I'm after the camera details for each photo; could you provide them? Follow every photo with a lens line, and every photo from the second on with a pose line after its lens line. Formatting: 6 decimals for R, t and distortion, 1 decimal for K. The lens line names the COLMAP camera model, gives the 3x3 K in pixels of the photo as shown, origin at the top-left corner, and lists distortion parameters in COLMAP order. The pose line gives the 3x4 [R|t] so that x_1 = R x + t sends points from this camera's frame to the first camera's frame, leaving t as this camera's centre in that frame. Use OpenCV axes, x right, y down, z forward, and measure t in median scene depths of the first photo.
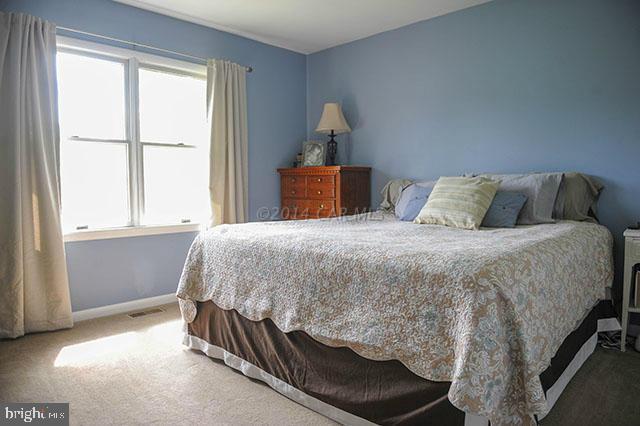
lens RADIAL K [[436.5, 0, 323.8], [0, 436.5, 212.1], [0, 0, 1]] dist [-0.046483, -0.005573]
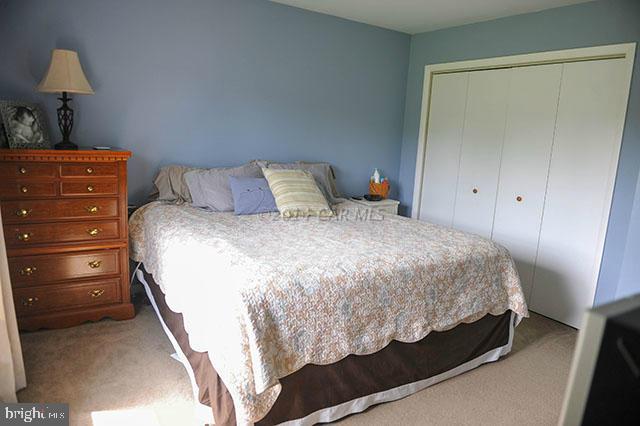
lens RADIAL K [[467.8, 0, 320.0], [0, 467.8, 213.0], [0, 0, 1]] dist [-0.140119, -0.000417]
pose [[0.215606, -0.151772, 0.964614, -1.113027], [-0.001704, 0.987787, 0.155799, -0.210590], [-0.976479, -0.035235, 0.212714, 0.904221]]
